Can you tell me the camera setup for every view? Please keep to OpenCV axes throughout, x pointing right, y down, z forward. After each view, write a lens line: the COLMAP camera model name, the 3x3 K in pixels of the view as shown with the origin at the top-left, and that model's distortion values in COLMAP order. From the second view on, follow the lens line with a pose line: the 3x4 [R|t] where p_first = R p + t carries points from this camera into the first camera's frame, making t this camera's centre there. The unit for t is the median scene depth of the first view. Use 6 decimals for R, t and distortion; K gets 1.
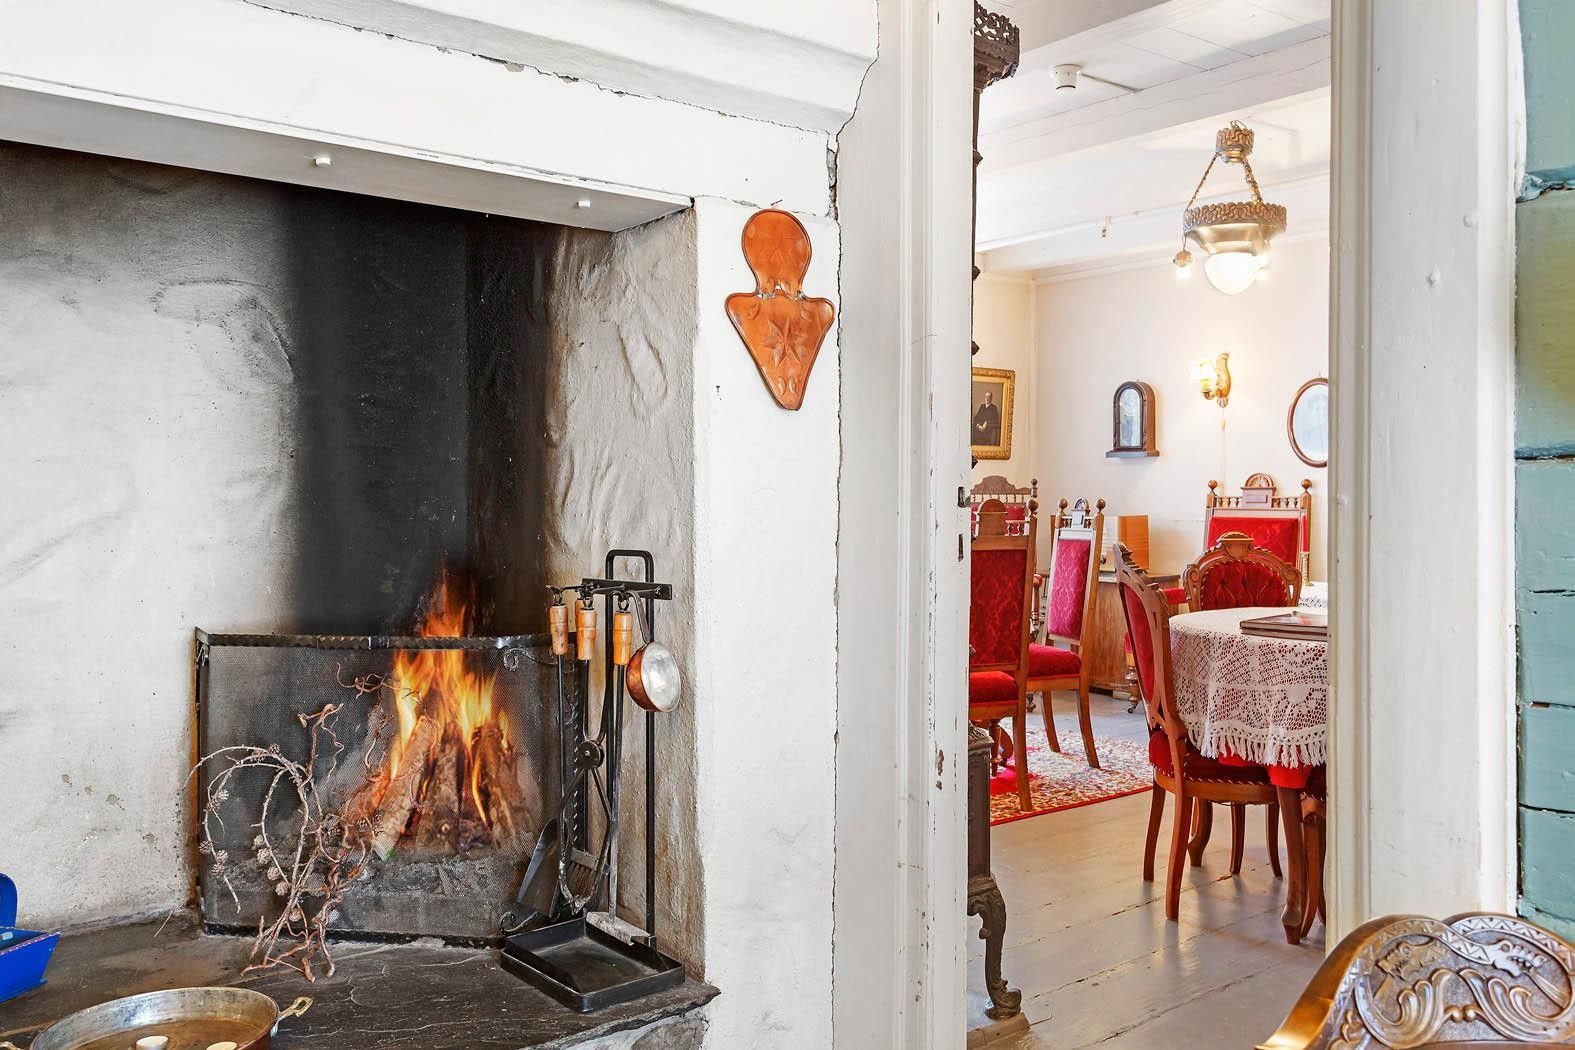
lens RADIAL K [[1309.4, 0, 787.5], [0, 1309.4, 525.0], [0, 0, 1]] dist [0.005547, -0.001583]
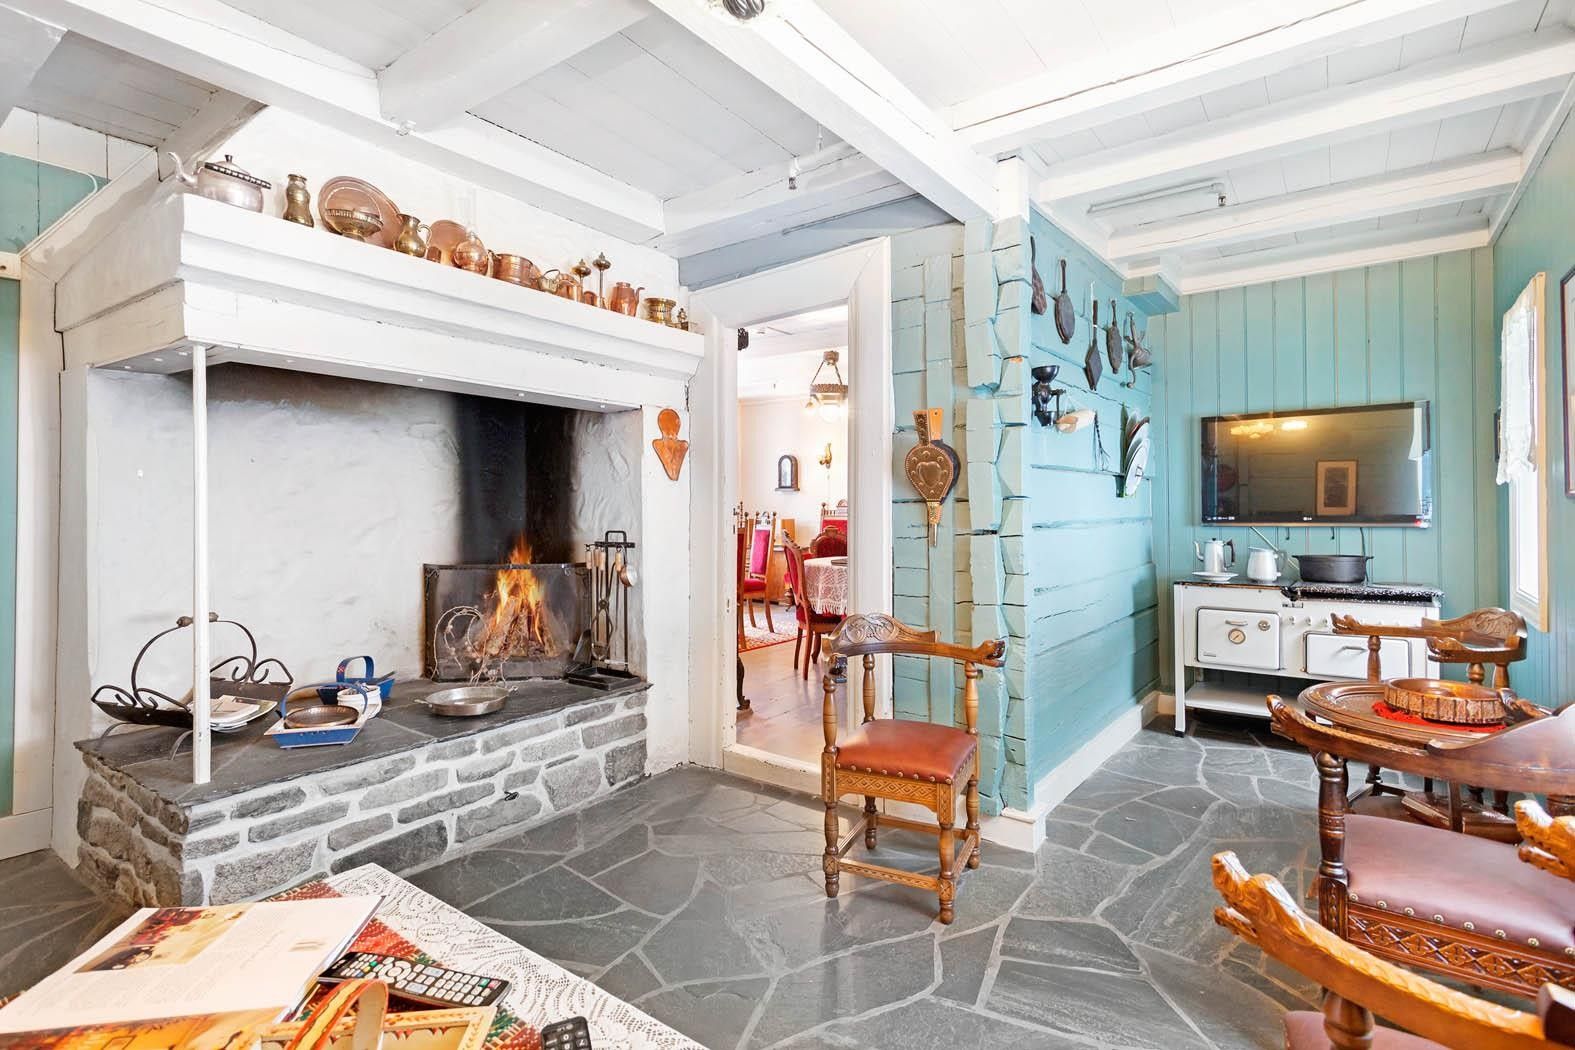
lens RADIAL K [[768.3, 0, 787.5], [0, 768.3, 525.0], [0, 0, 1]] dist [0.001196, 0.000172]
pose [[0.966108, -0.002059, 0.258131, -0.153650], [0.002140, 0.999998, -0.000031, 0.006537], [-0.258130, 0.000582, 0.966110, -0.533943]]
